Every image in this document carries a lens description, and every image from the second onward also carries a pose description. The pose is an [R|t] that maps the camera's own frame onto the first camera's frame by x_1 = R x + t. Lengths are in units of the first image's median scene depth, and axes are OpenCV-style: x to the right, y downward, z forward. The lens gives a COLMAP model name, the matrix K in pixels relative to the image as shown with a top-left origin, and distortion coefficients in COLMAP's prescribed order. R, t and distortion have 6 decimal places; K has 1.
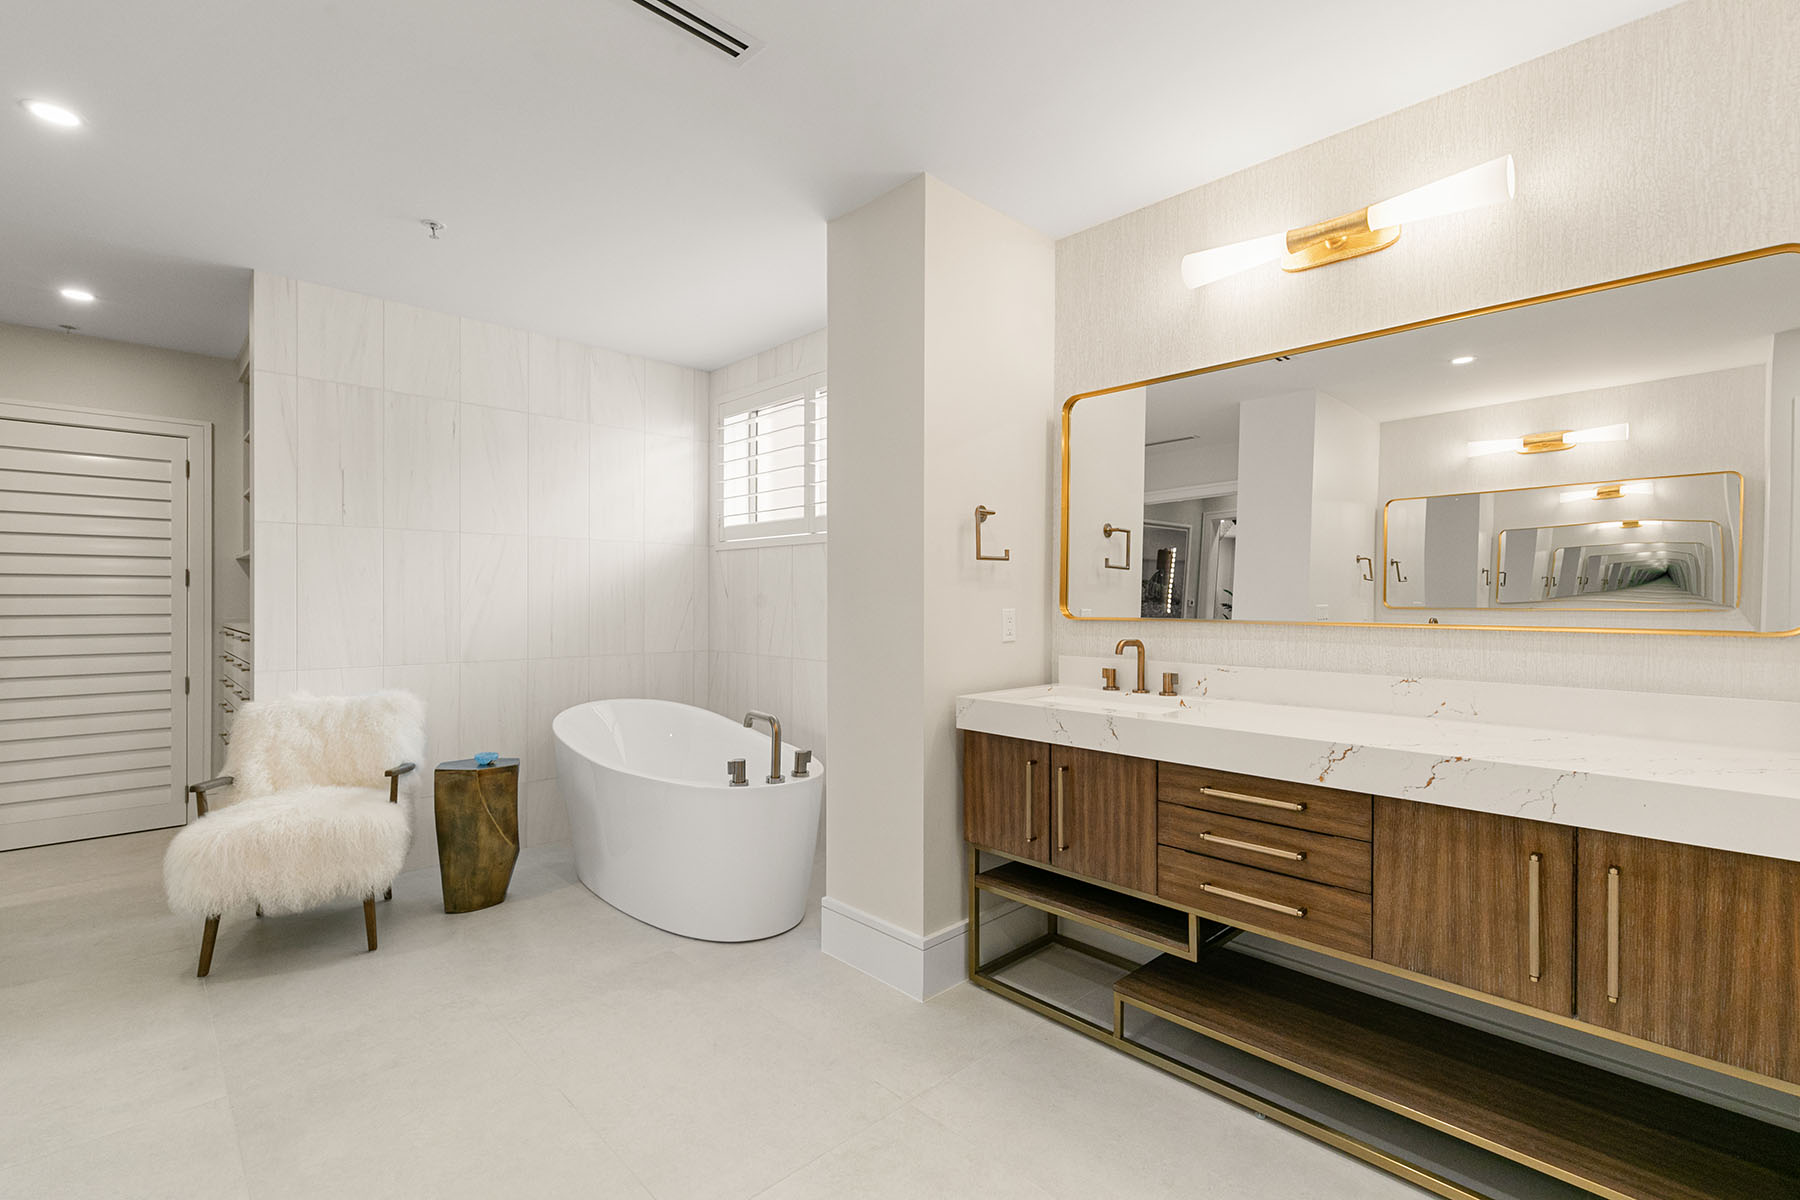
lens RADIAL K [[806.3, 0, 907.7], [0, 806.3, 604.9], [0, 0, 1]] dist [0.005806, 0.000037]
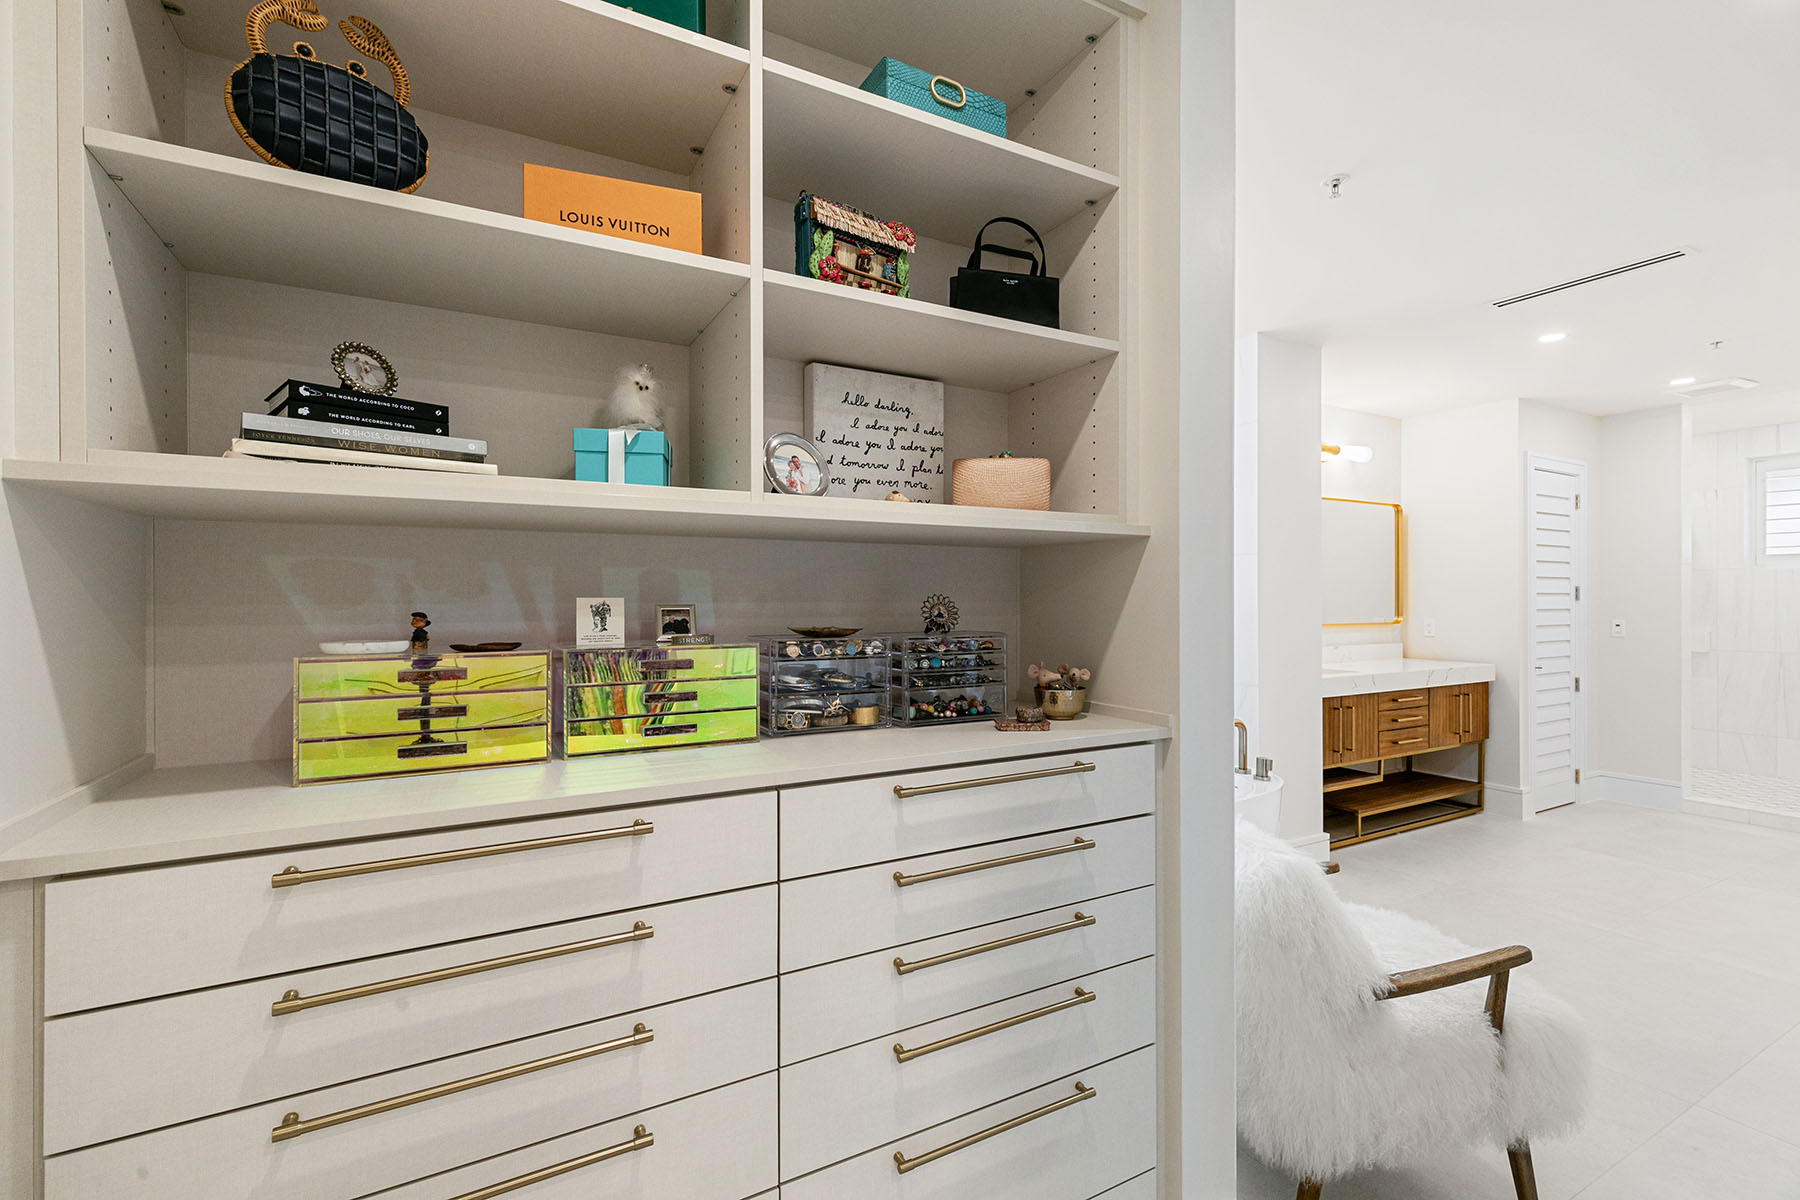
lens RADIAL K [[806.3, 0, 891.9], [0, 806.3, 593.6], [0, 0, 1]] dist [0.005806, 0.000037]
pose [[0.257231, -0.000763, 0.966350, -2.025842], [0.001211, 0.999999, 0.000467, -0.067517], [-0.966349, 0.001050, 0.257231, 1.651393]]
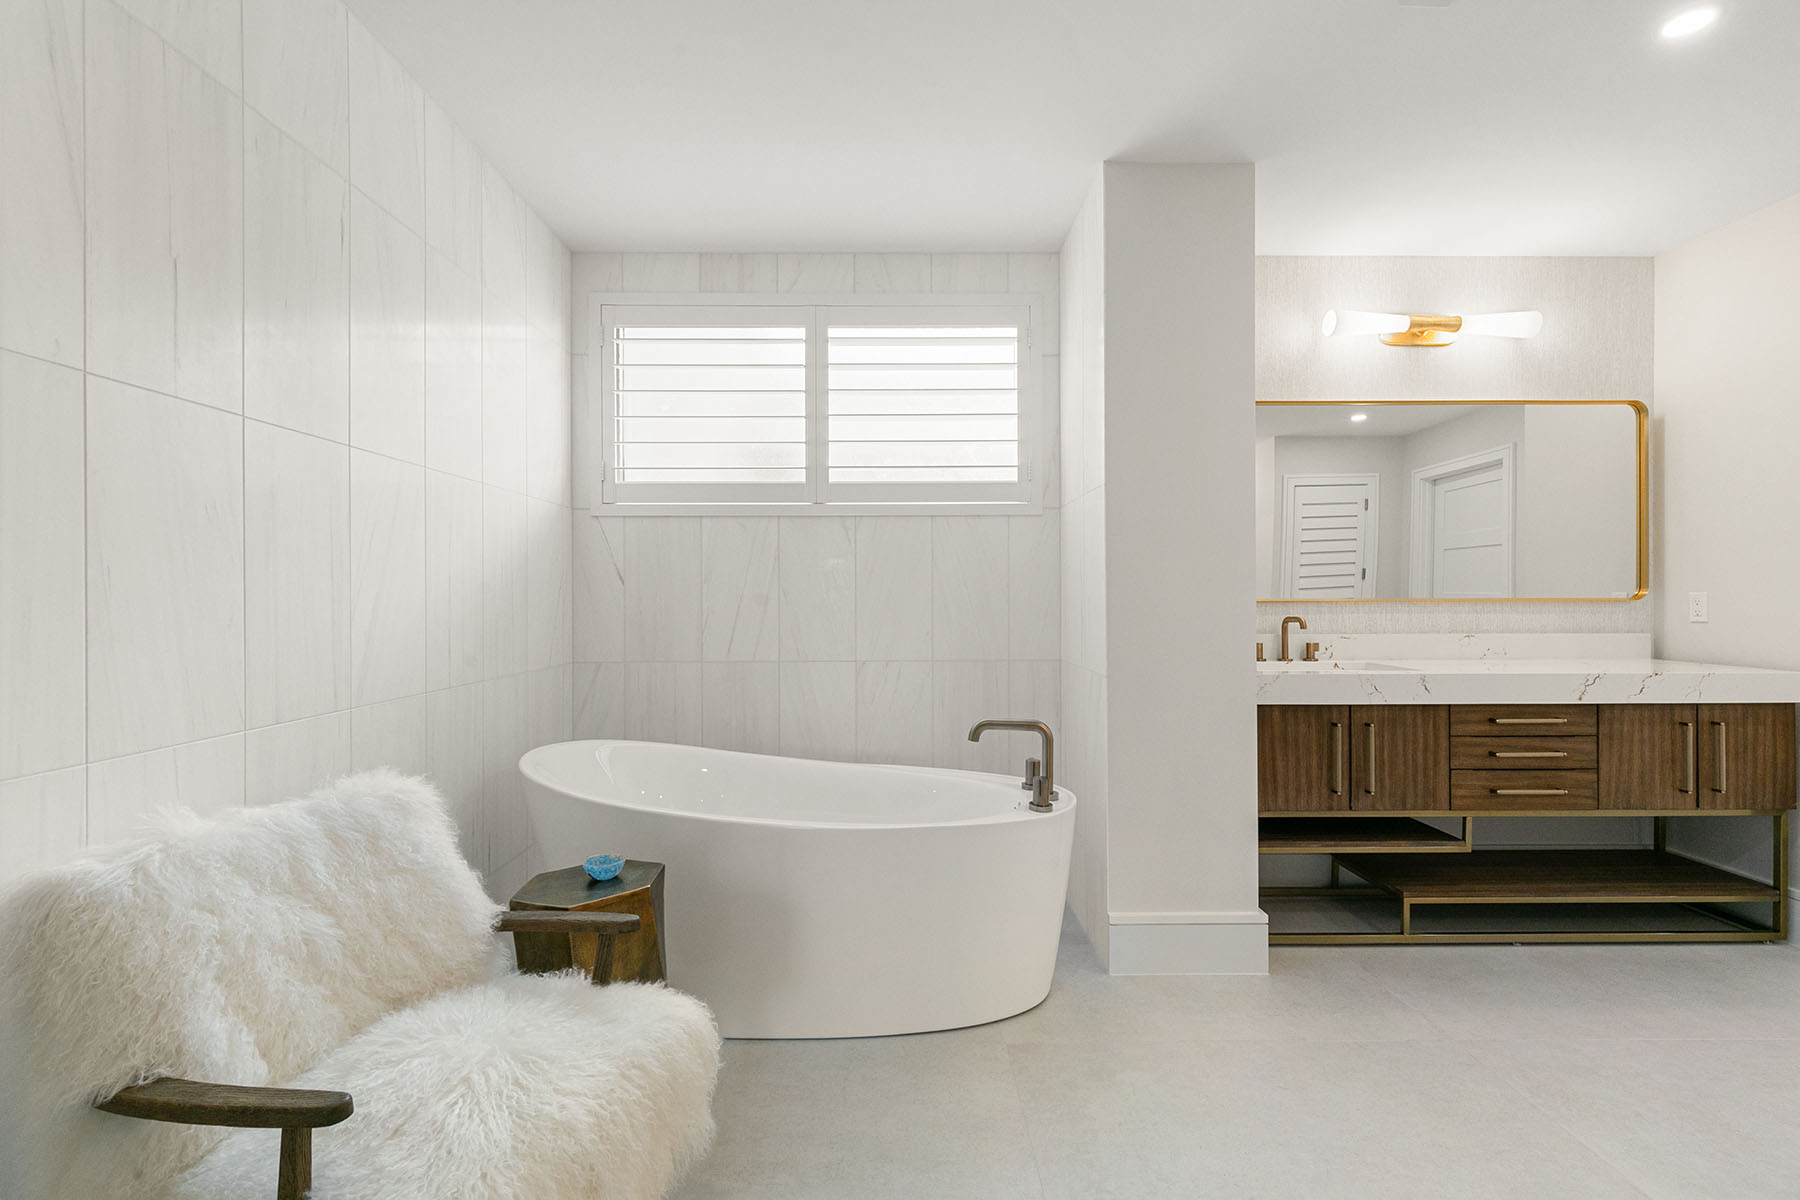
lens RADIAL K [[806.3, 0, 904.9], [0, 806.3, 600.9], [0, 0, 1]] dist [0.005806, 0.000037]
pose [[0.685984, -0.008757, 0.727564, -1.205022], [0.010396, 0.999943, 0.002233, 0.012965], [-0.727543, 0.006032, 0.686036, 0.728400]]
